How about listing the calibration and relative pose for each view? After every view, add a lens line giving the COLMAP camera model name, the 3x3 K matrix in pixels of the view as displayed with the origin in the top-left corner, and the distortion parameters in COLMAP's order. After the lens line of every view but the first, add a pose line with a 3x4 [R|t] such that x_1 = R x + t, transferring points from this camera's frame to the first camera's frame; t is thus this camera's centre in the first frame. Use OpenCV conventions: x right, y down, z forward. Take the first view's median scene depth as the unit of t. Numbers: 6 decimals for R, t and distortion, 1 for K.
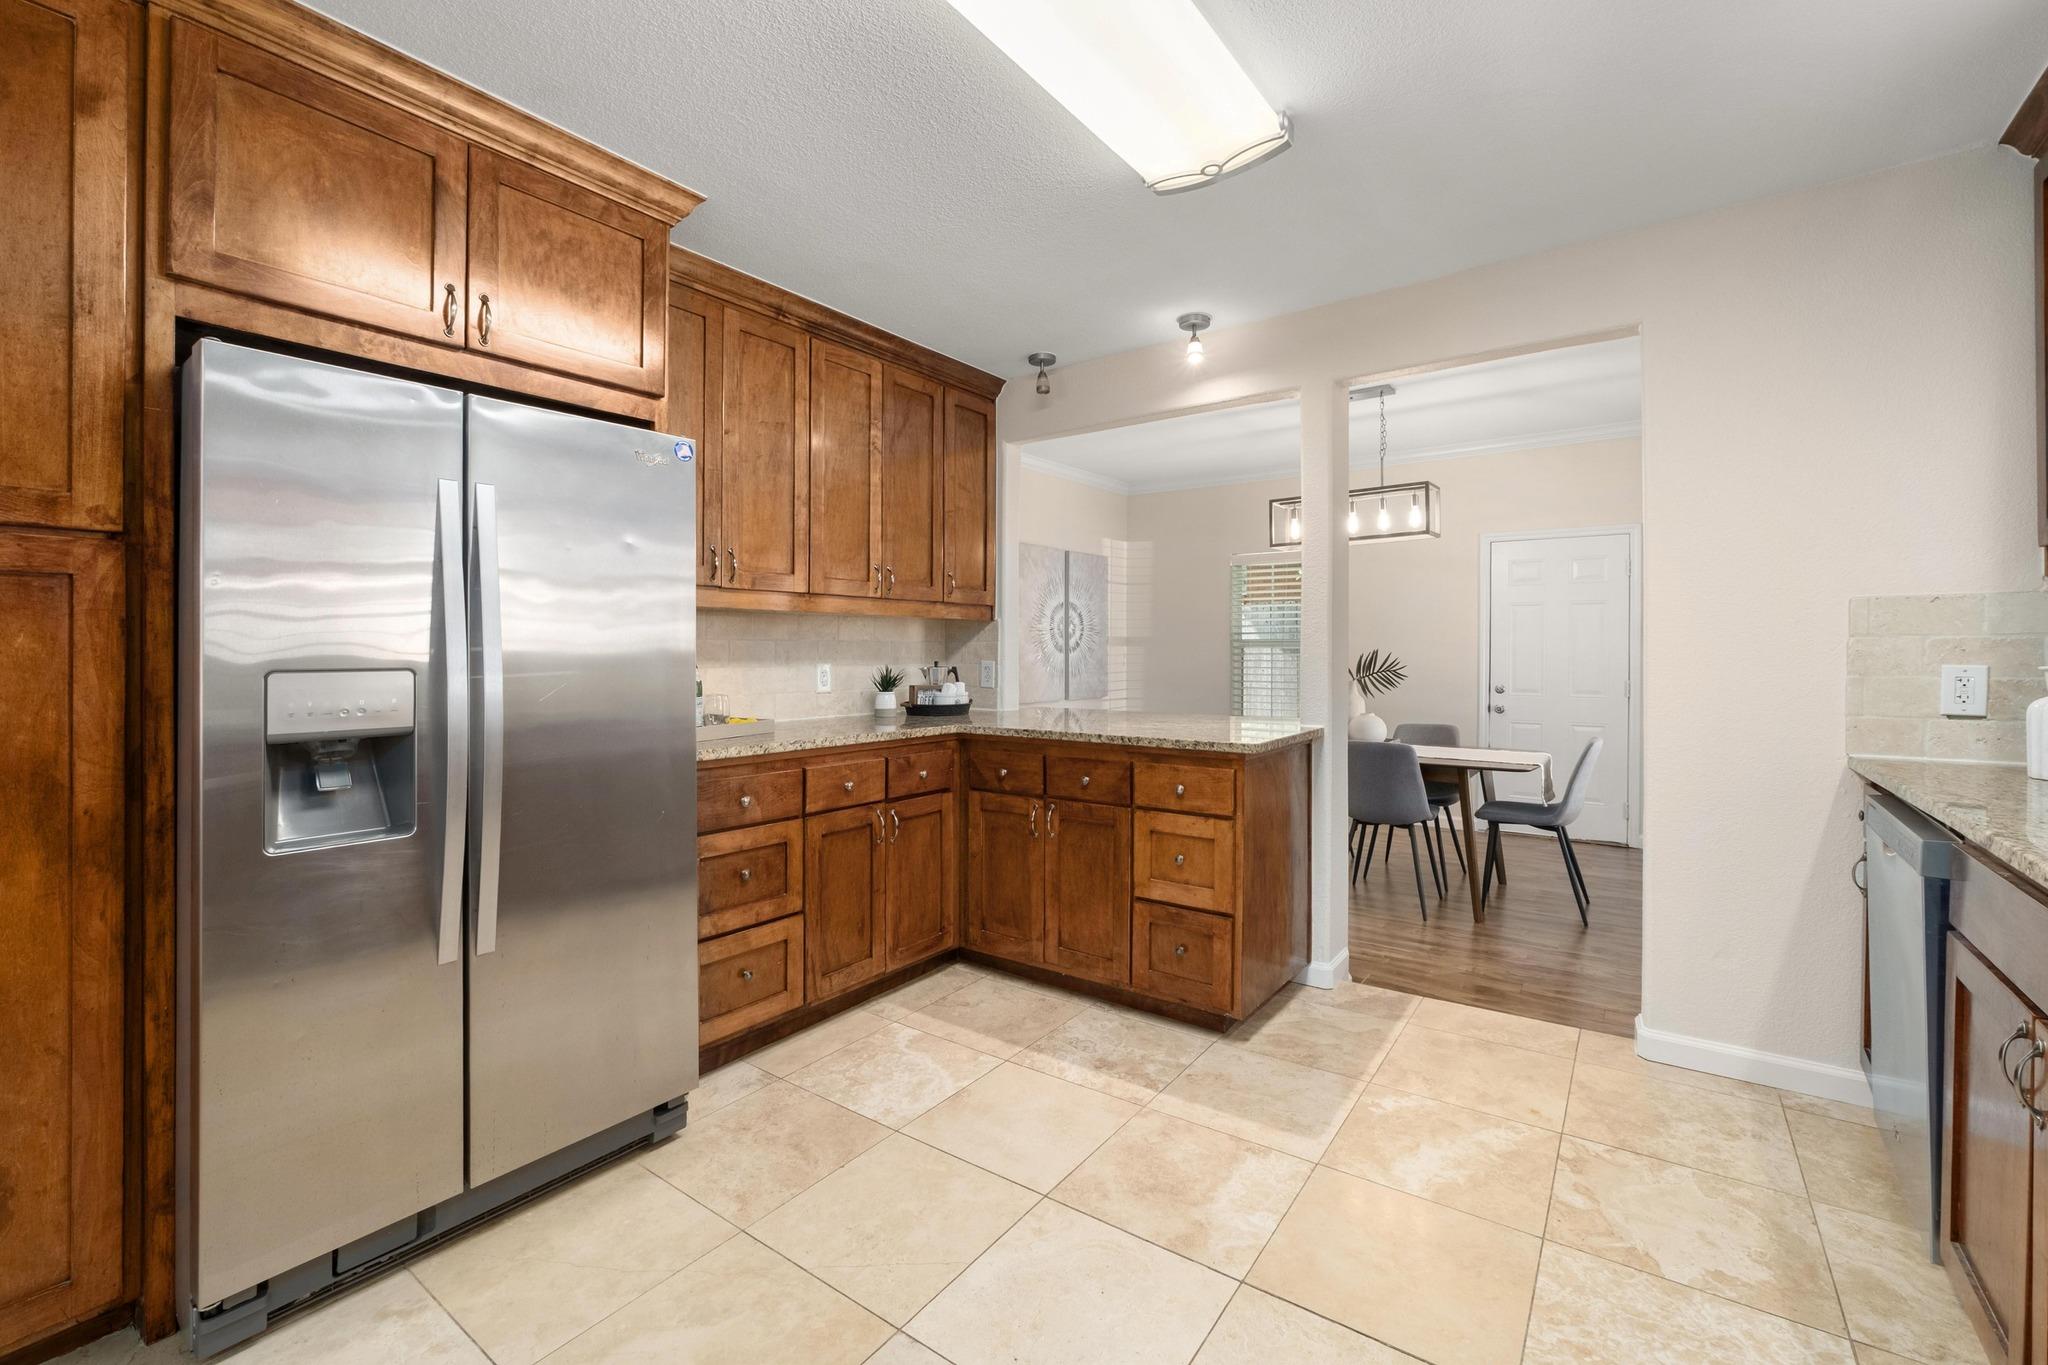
lens RADIAL K [[866.6, 0, 1025.6], [0, 866.6, 675.4], [0, 0, 1]] dist [-0.012311, 0.009734]
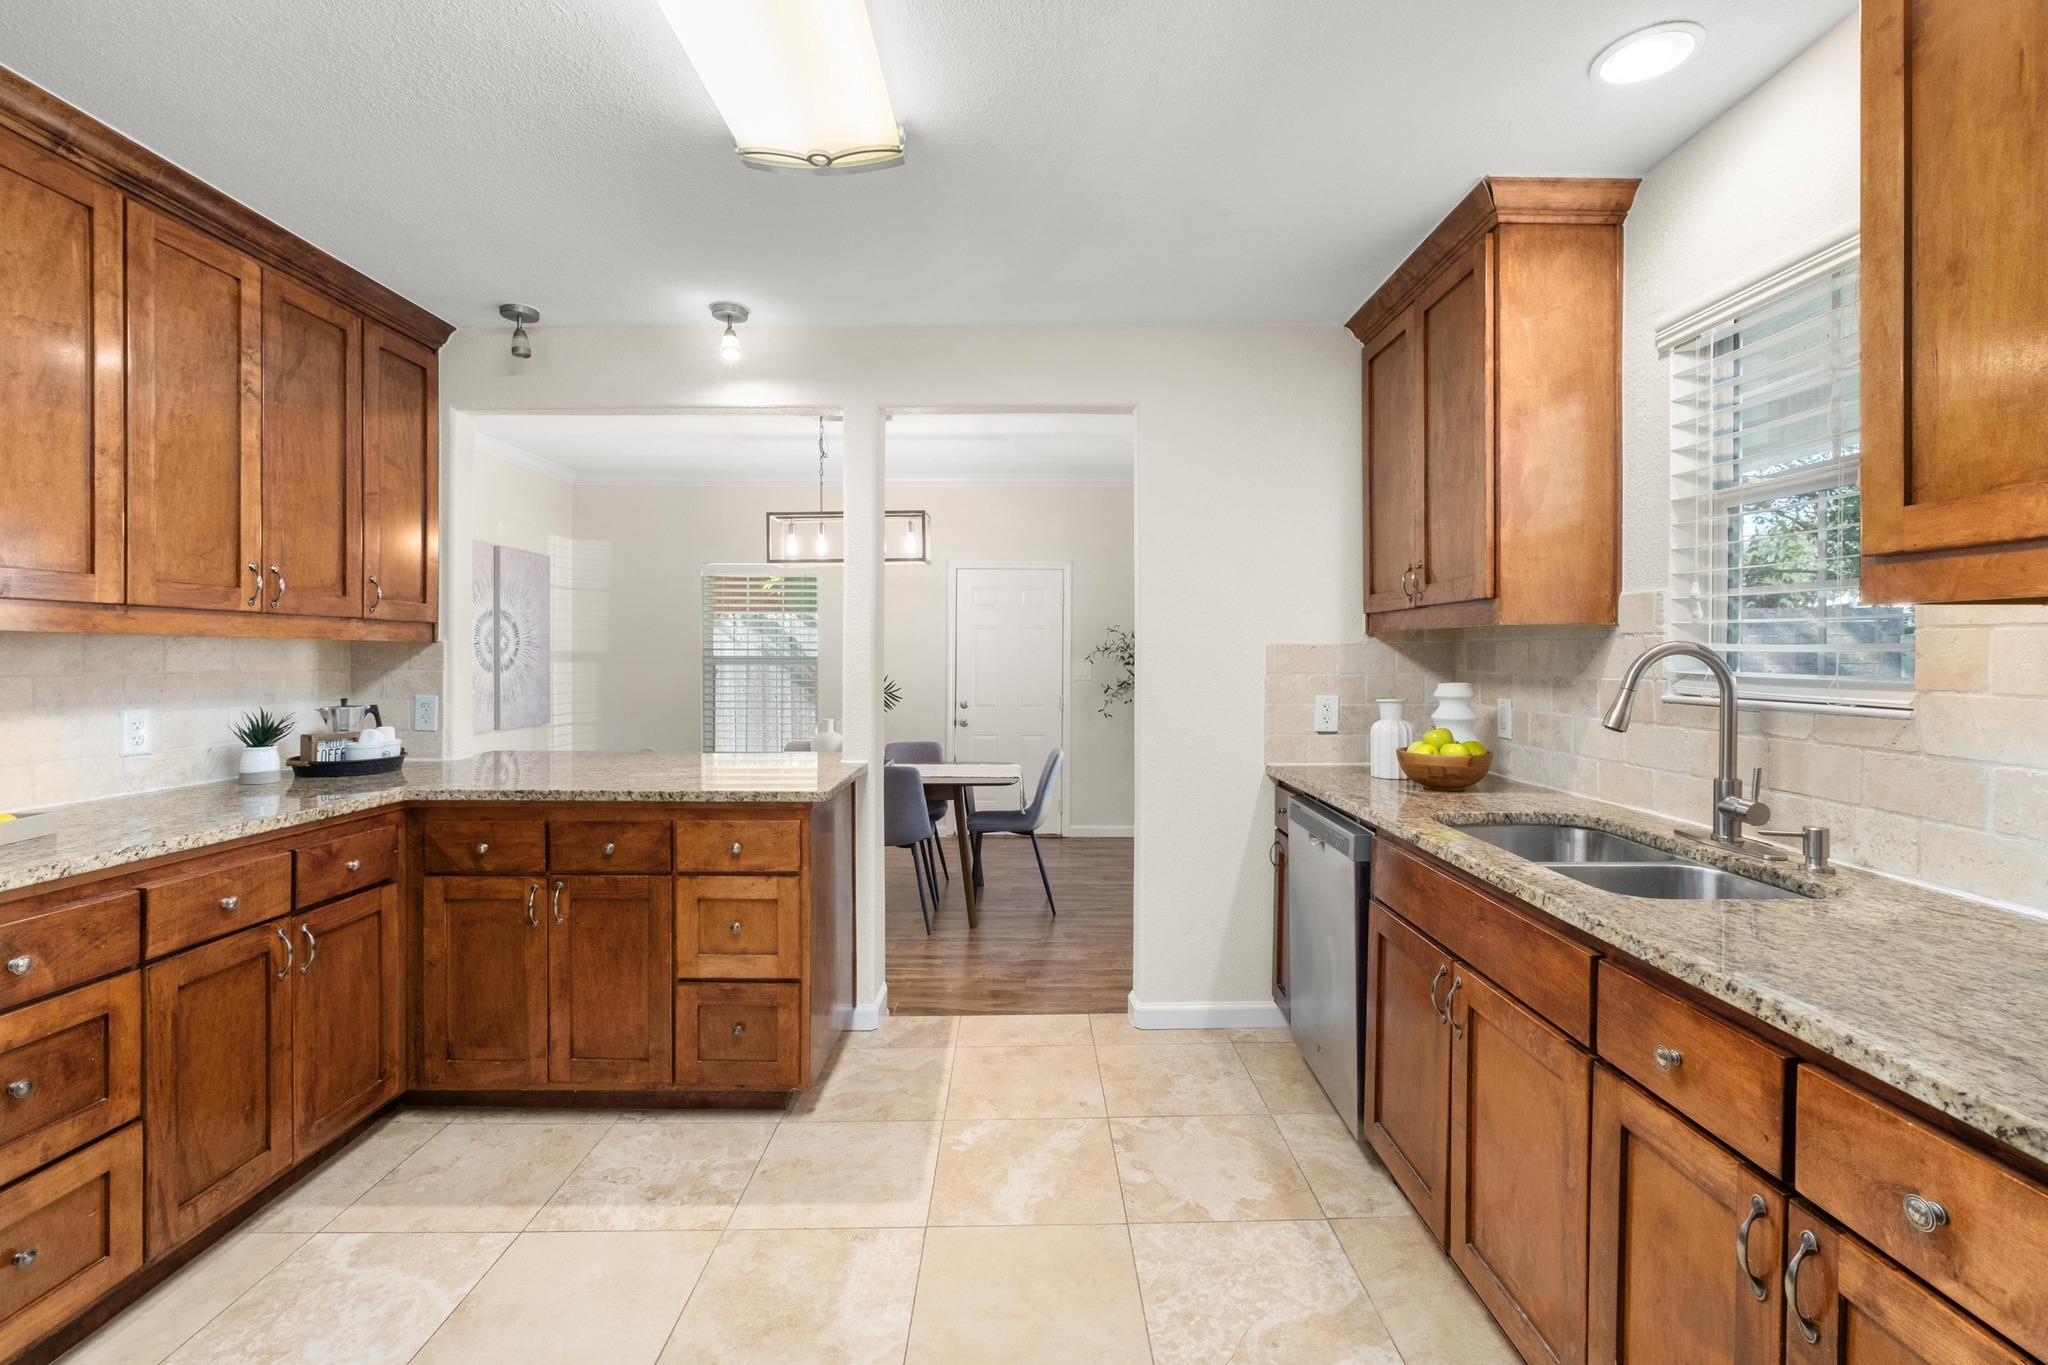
lens RADIAL K [[895.4, 0, 1024.0], [0, 895.4, 682.5], [0, 0, 1]] dist [-0.013526, 0.008403]
pose [[0.805650, -0.014616, 0.592211, -0.109116], [0.013531, 0.999889, 0.006269, -0.033677], [-0.592237, 0.002962, 0.805758, 0.091336]]
